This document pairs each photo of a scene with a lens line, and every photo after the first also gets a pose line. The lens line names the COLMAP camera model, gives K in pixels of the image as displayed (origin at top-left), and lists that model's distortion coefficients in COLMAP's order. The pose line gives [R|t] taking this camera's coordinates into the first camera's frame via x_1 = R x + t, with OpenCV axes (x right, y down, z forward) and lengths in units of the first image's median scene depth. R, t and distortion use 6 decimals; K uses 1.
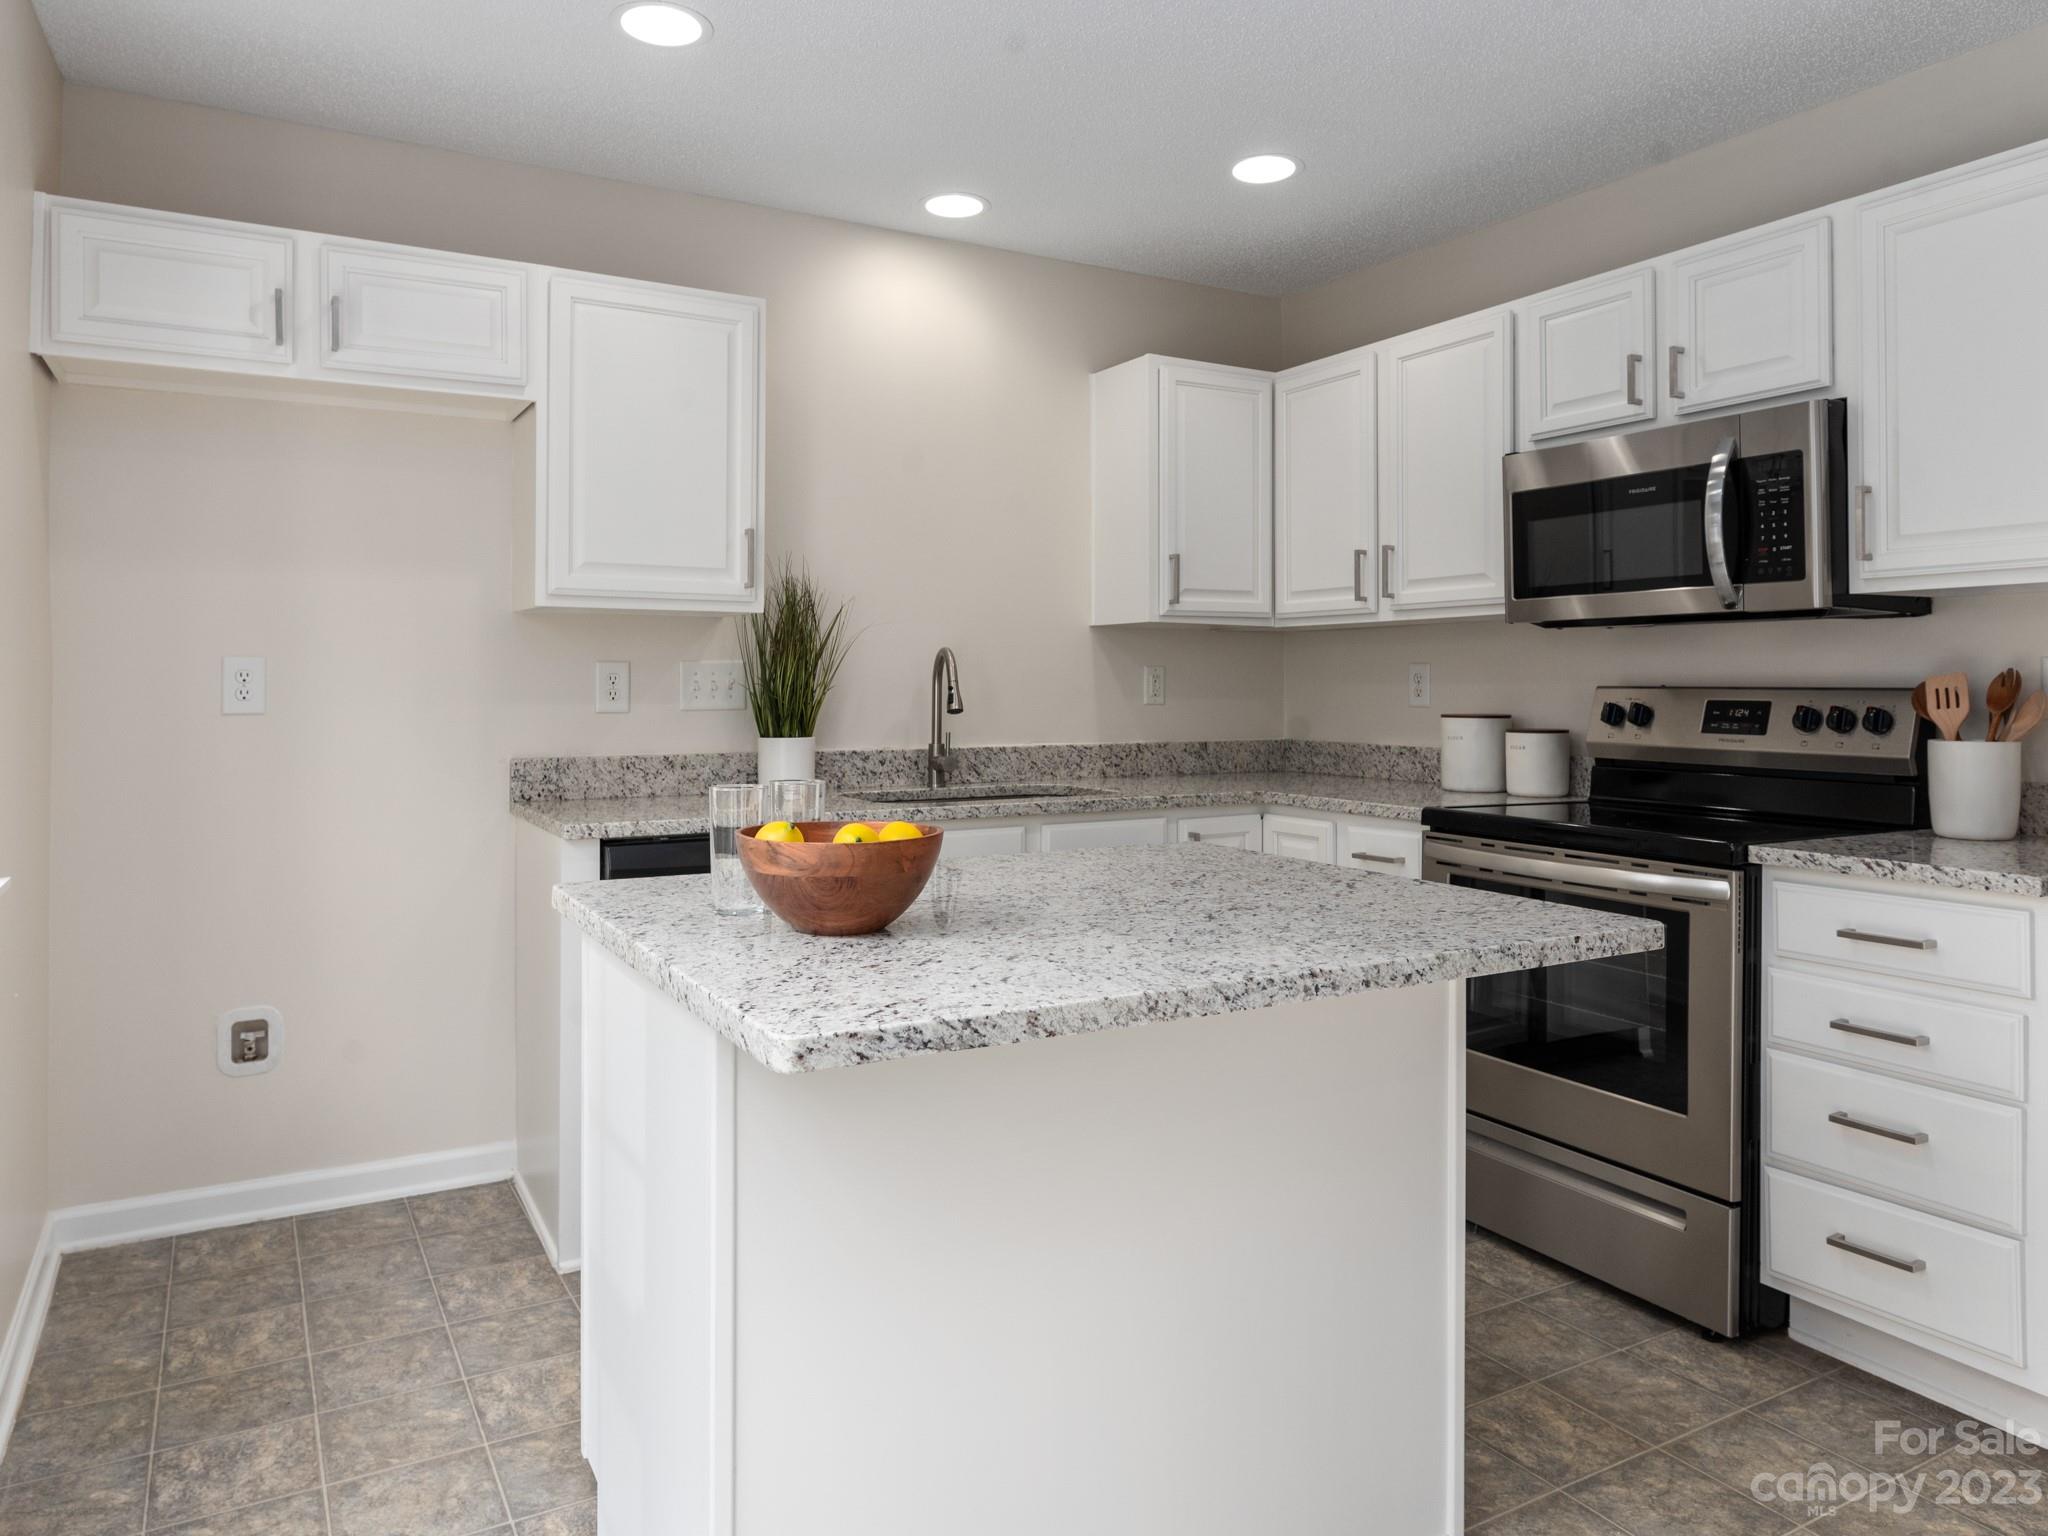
lens RADIAL K [[1378.3, 0, 1028.9], [0, 1378.3, 765.3], [0, 0, 1]] dist [0.022586, 0.000877]
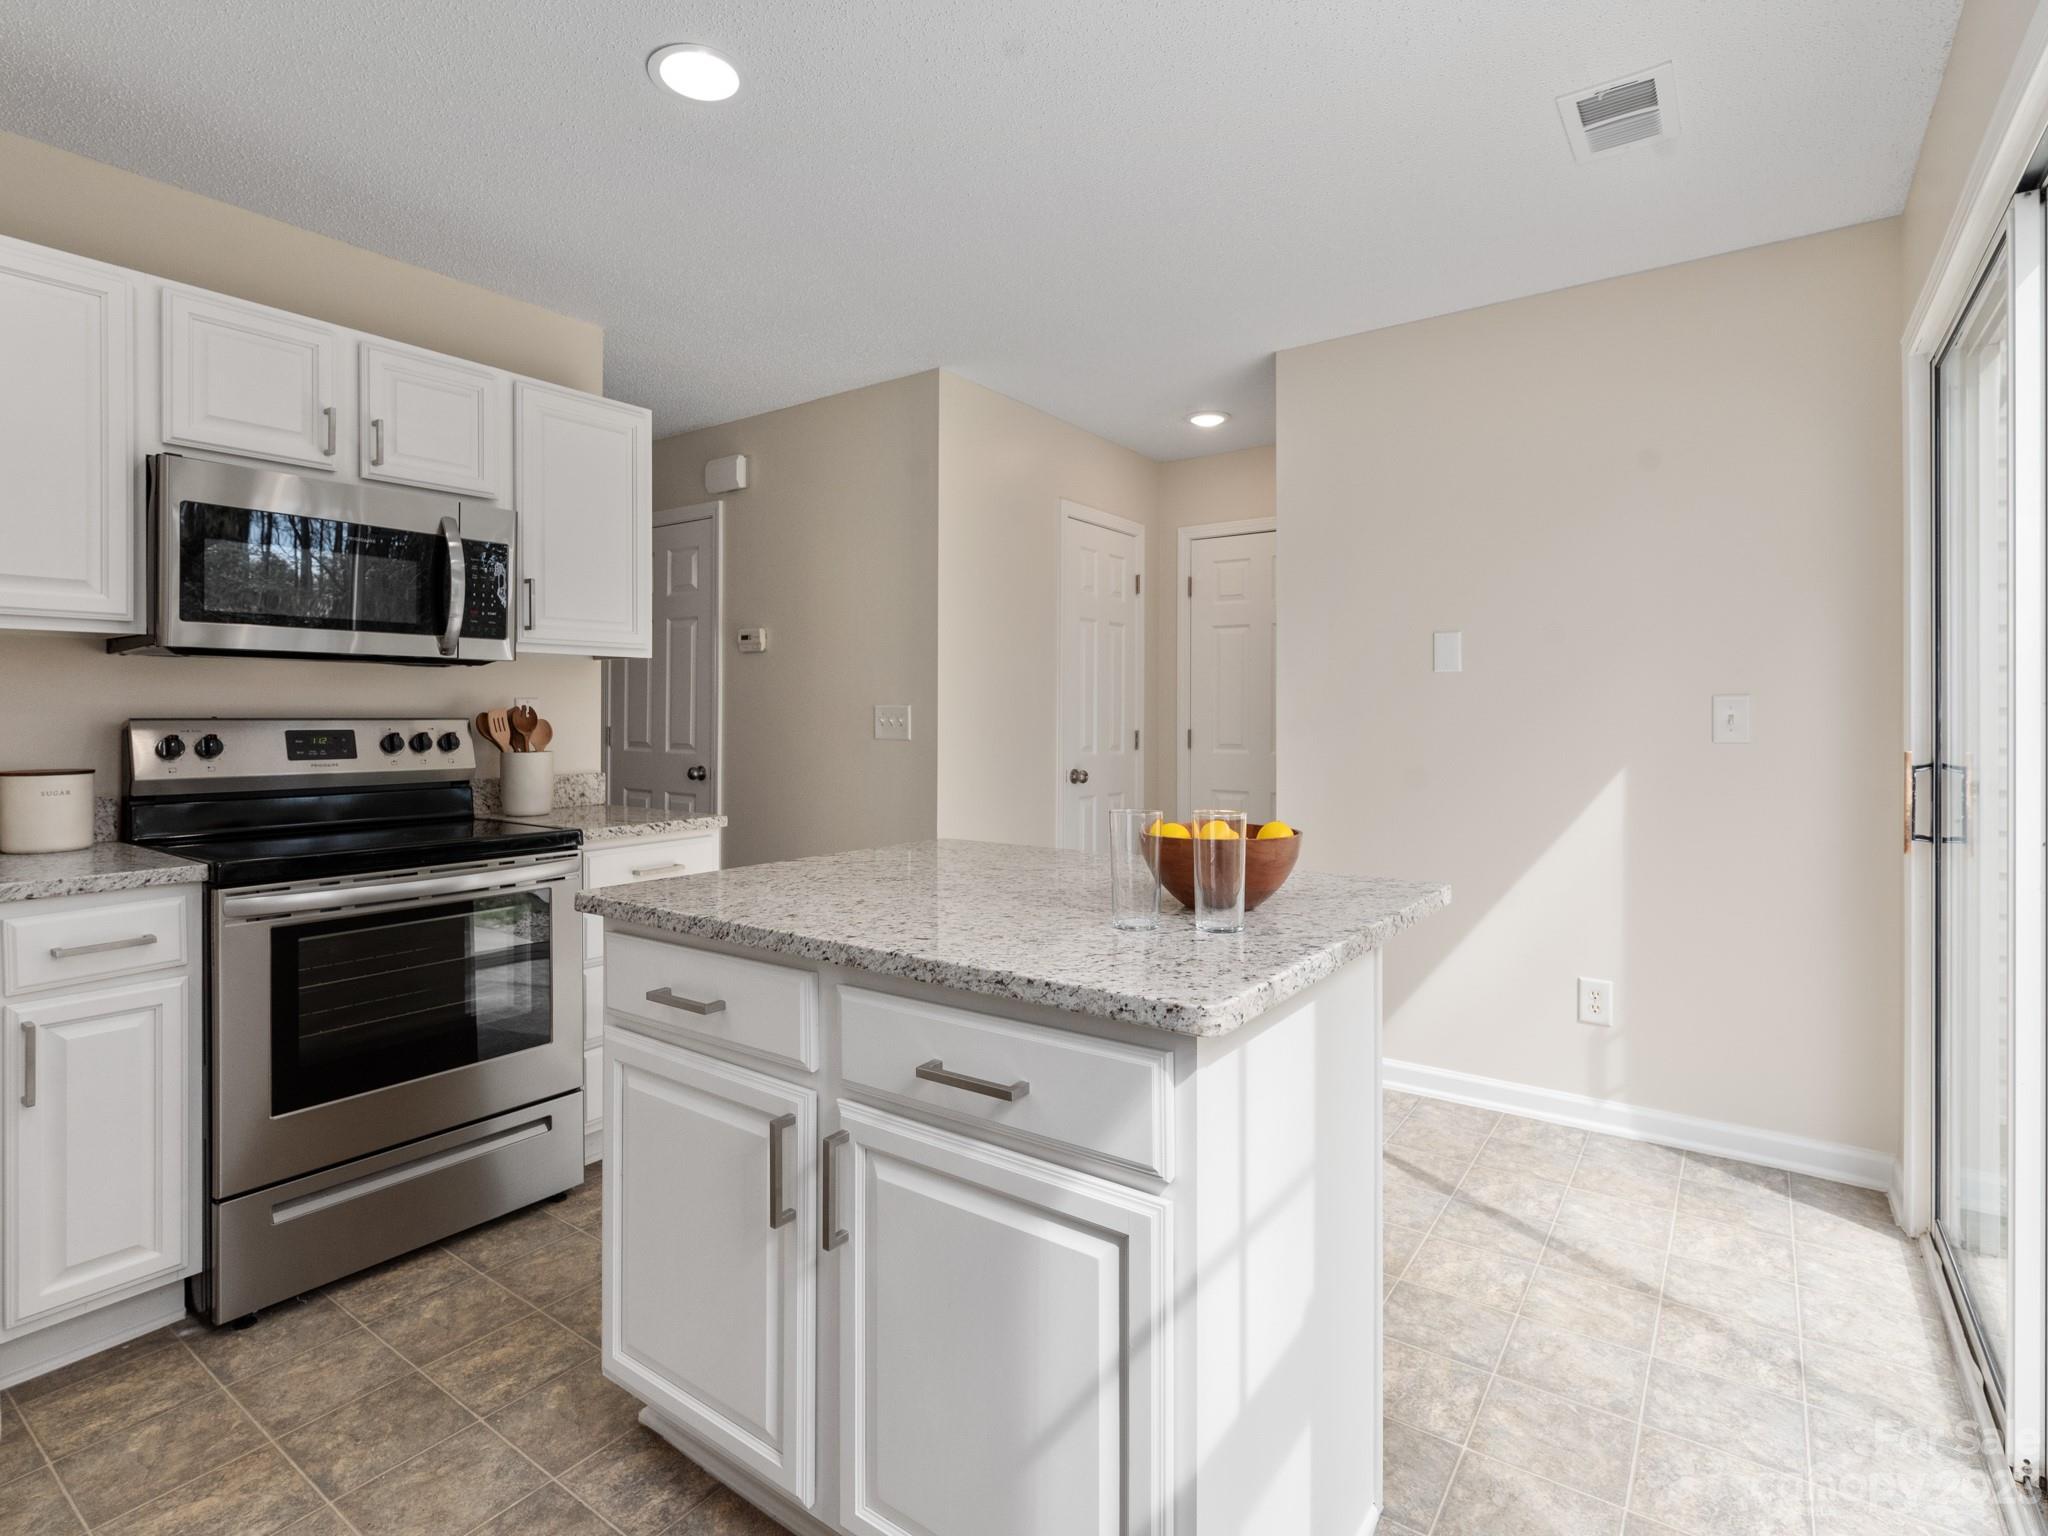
lens RADIAL K [[994.1, 0, 1009.6], [0, 994.1, 784.3], [0, 0, 1]] dist [0.010338, -0.010854]
pose [[-0.399071, -0.063656, 0.914708, -0.501403], [0.057300, 0.993906, 0.094167, -0.050748], [-0.915128, 0.089992, -0.392991, 0.865986]]
